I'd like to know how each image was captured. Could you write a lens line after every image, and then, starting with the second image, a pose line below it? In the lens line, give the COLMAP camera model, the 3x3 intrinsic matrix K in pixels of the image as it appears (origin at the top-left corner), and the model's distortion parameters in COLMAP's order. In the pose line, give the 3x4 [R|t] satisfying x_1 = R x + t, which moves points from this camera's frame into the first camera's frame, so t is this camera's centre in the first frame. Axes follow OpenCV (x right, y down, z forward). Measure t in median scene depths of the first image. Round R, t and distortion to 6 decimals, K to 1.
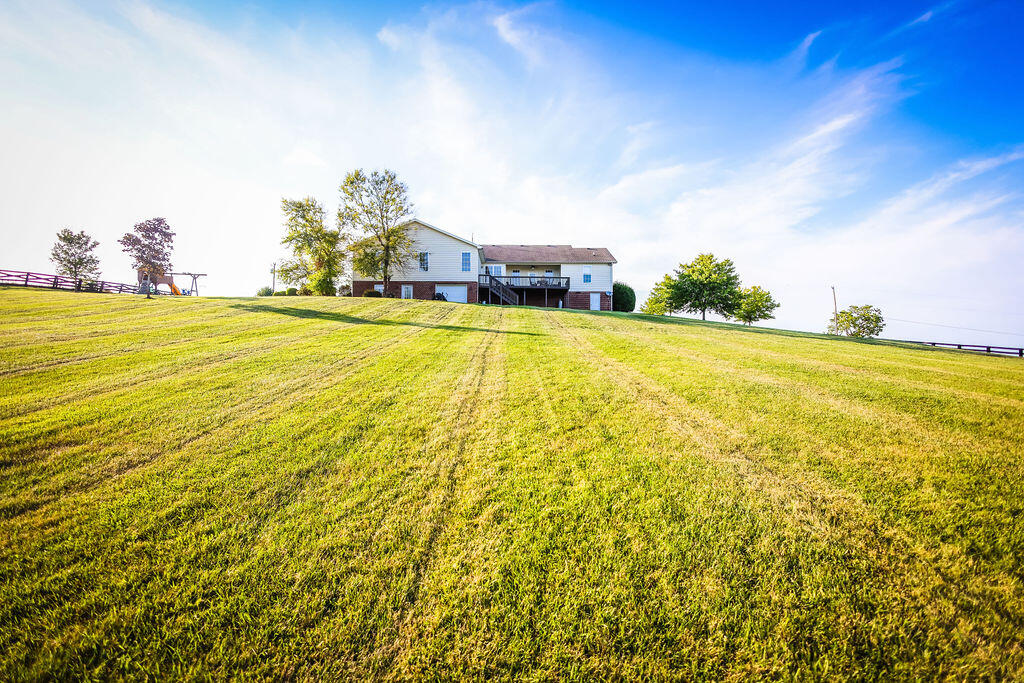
lens RADIAL K [[472.9, 0, 511.7], [0, 472.9, 340.0], [0, 0, 1]] dist [0.001491, 0.000329]
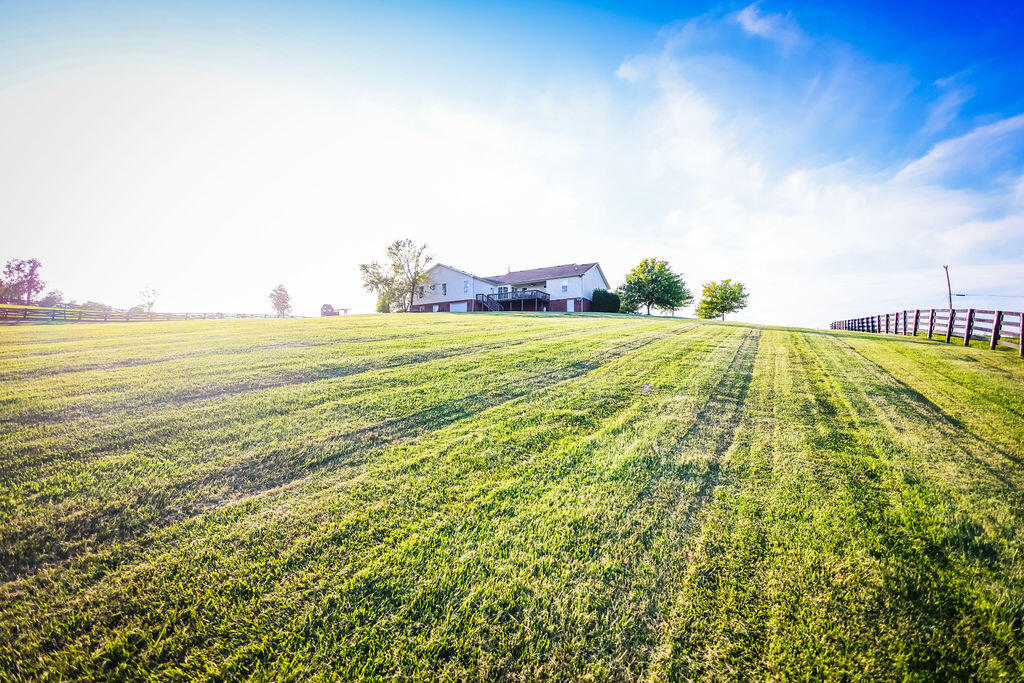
lens RADIAL K [[472.9, 0, 512.6], [0, 472.9, 343.5], [0, 0, 1]] dist [0.001491, 0.000329]
pose [[0.862856, -0.041551, -0.503738, 0.688835], [0.020026, 0.998643, -0.048070, 0.083121], [0.505052, 0.031390, 0.862518, -0.209883]]
